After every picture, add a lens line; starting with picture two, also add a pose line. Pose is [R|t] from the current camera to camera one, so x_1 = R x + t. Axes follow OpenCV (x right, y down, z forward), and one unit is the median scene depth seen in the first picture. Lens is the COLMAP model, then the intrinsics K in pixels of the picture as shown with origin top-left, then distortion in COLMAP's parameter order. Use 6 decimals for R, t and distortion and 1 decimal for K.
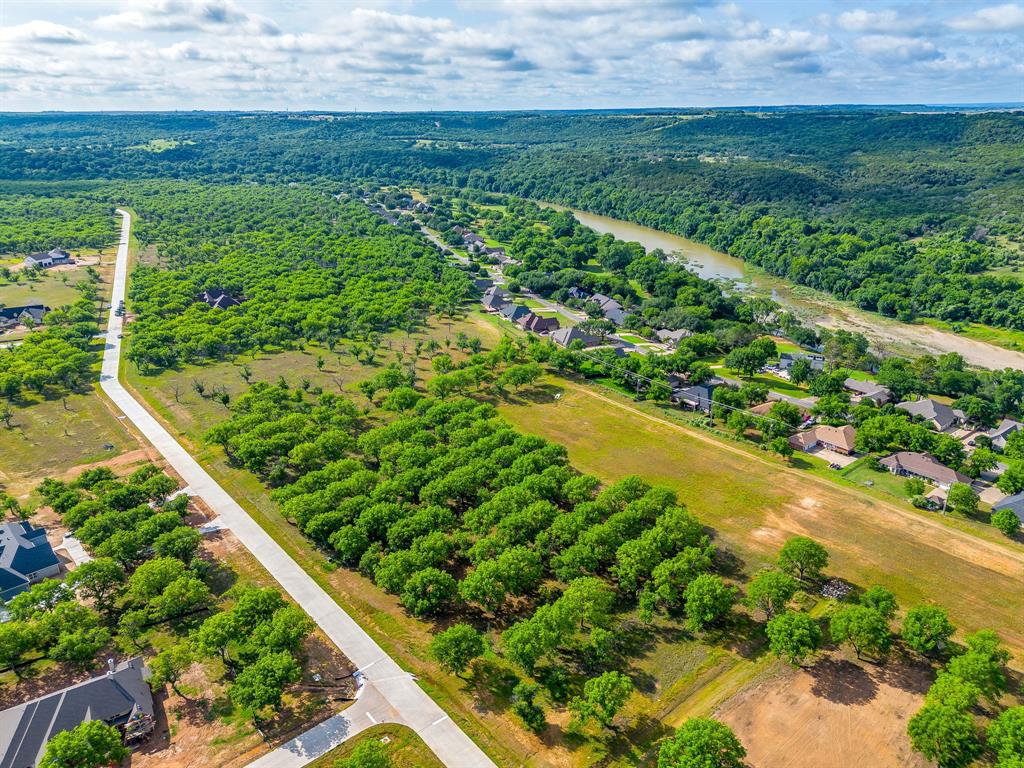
lens RADIAL K [[728.9, 0, 512.0], [0, 728.9, 384.0], [0, 0, 1]] dist [0.062540, -0.052897]
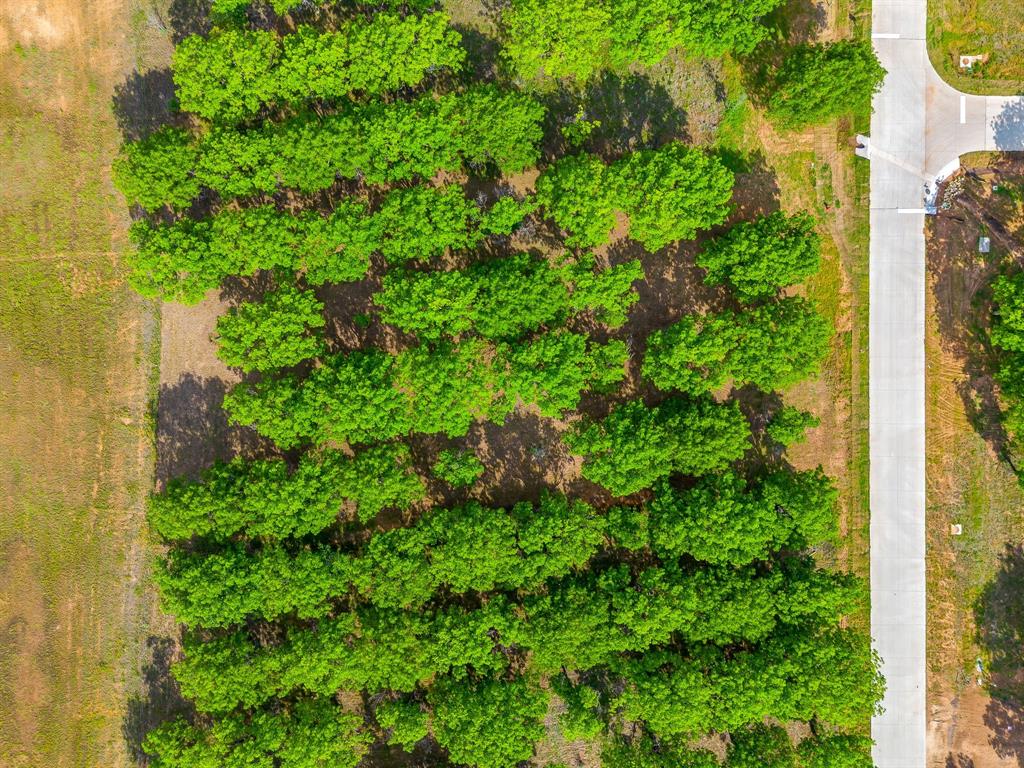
lens RADIAL K [[728.9, 0, 512.0], [0, 728.9, 384.0], [0, 0, 1]] dist [0.062540, -0.052897]
pose [[-0.763644, -0.645613, 0.005640, -0.022805], [0.239457, -0.275100, 0.931118, -0.159344], [-0.599590, 0.712393, 0.364675, 0.575923]]
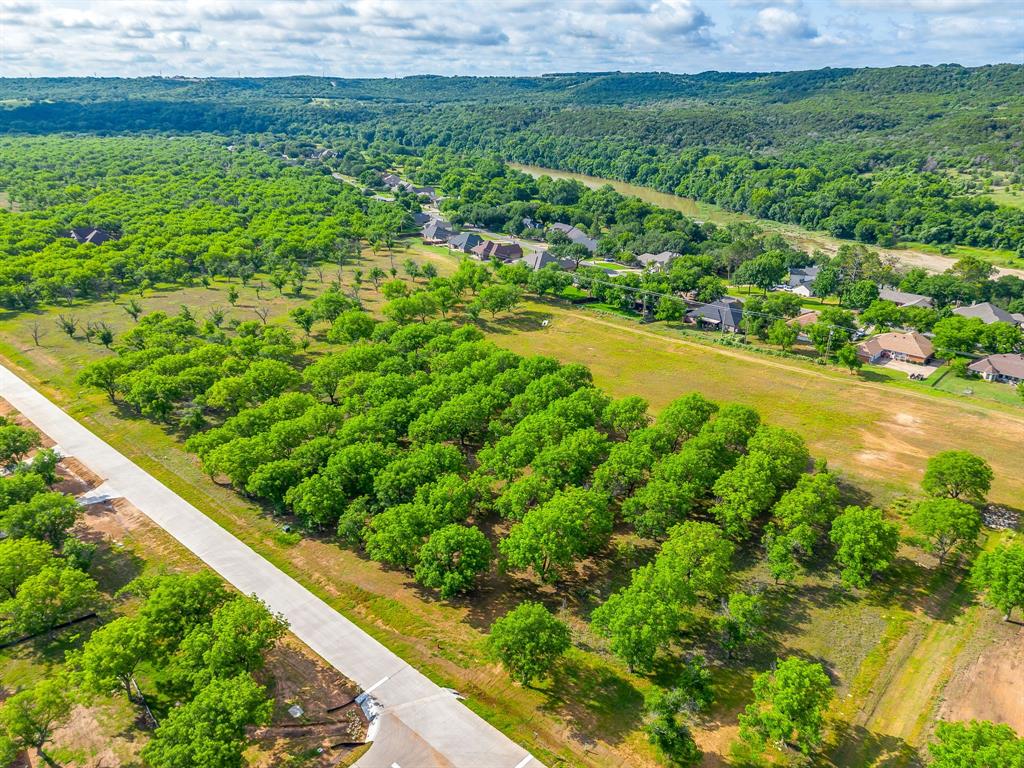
lens RADIAL K [[745.7, 0, 512.0], [0, 745.7, 384.0], [0, 0, 1]] dist [0.044811, -0.033777]
pose [[0.991441, -0.046755, 0.121893, -0.080290], [0.044081, 0.998726, 0.024543, 0.065681], [-0.122886, -0.018959, 0.992240, 0.197515]]
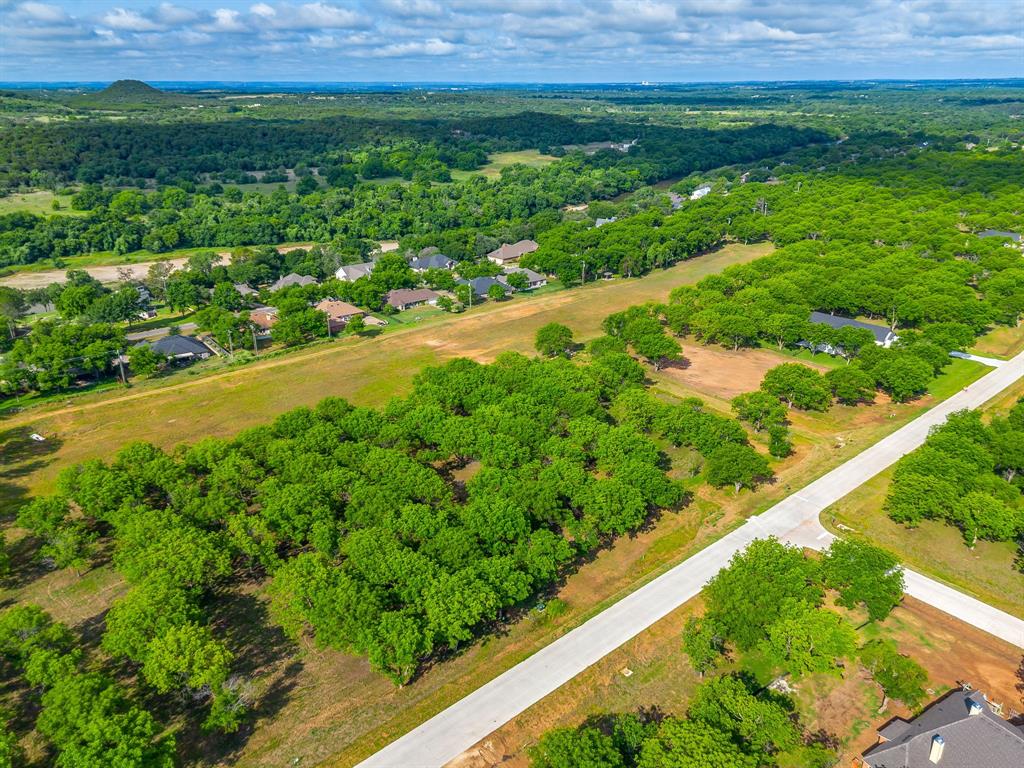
lens RADIAL K [[745.7, 0, 512.0], [0, 745.7, 384.0], [0, 0, 1]] dist [0.044811, -0.033777]
pose [[0.001043, -0.363431, 0.931621, -0.503615], [0.355128, 0.871030, 0.339397, -0.094113], [-0.934817, 0.330491, 0.129973, 0.581435]]
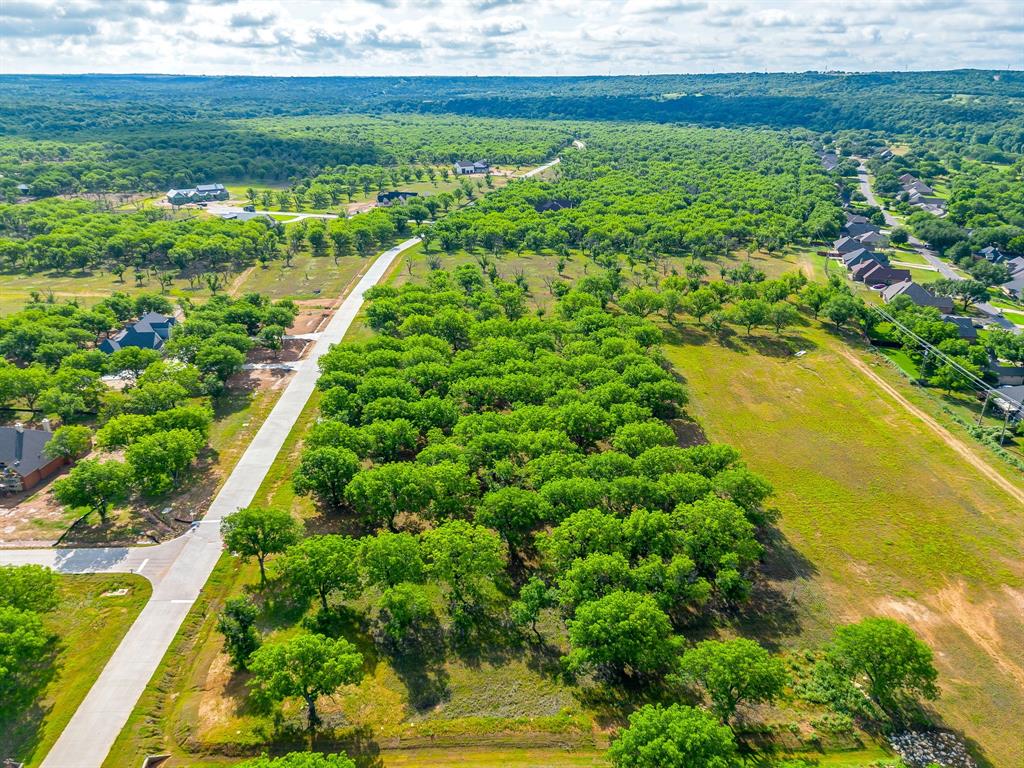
lens RADIAL K [[750.8, 0, 506.9], [0, 750.8, 378.6], [0, 0, 1]] dist [0.040243, -0.041245]
pose [[0.779006, 0.238852, -0.579741, 0.280805], [-0.226086, 0.969405, 0.095599, 0.036736], [0.584837, 0.056599, 0.809173, 0.263918]]
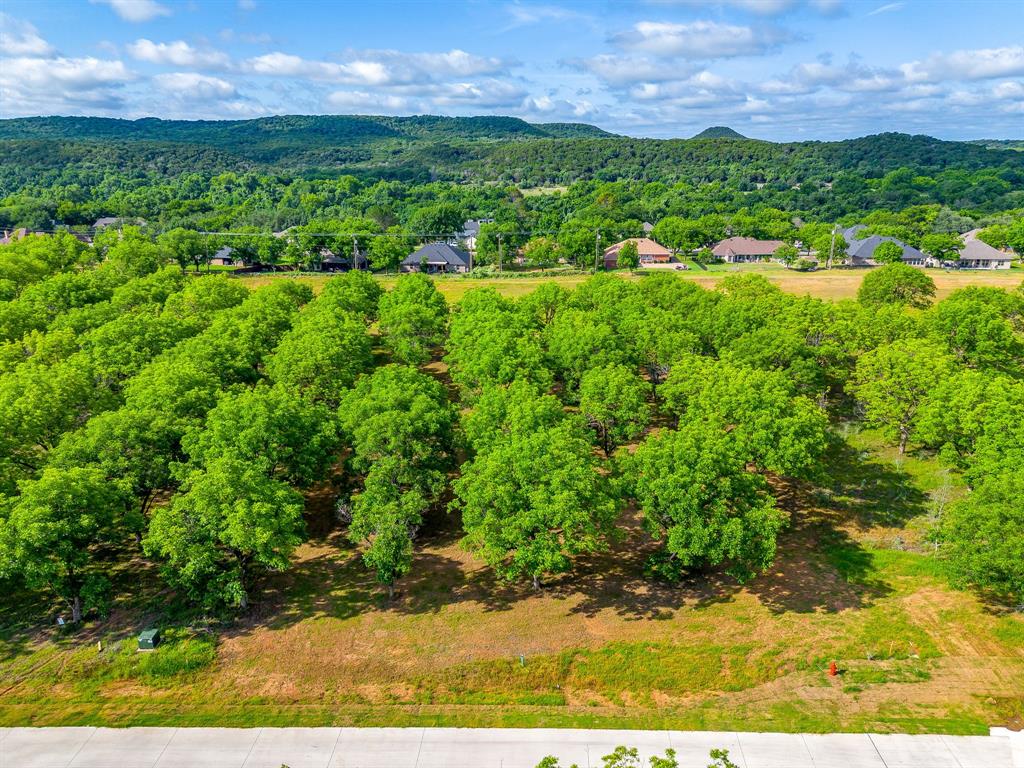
lens RADIAL K [[731.2, 0, 525.6], [0, 731.2, 384.2], [0, 0, 1]] dist [0.068353, -0.052333]
pose [[0.659817, -0.221052, 0.718177, -0.213287], [0.263004, 0.963234, 0.054848, 0.118329], [-0.703897, 0.152694, 0.693696, 0.486661]]
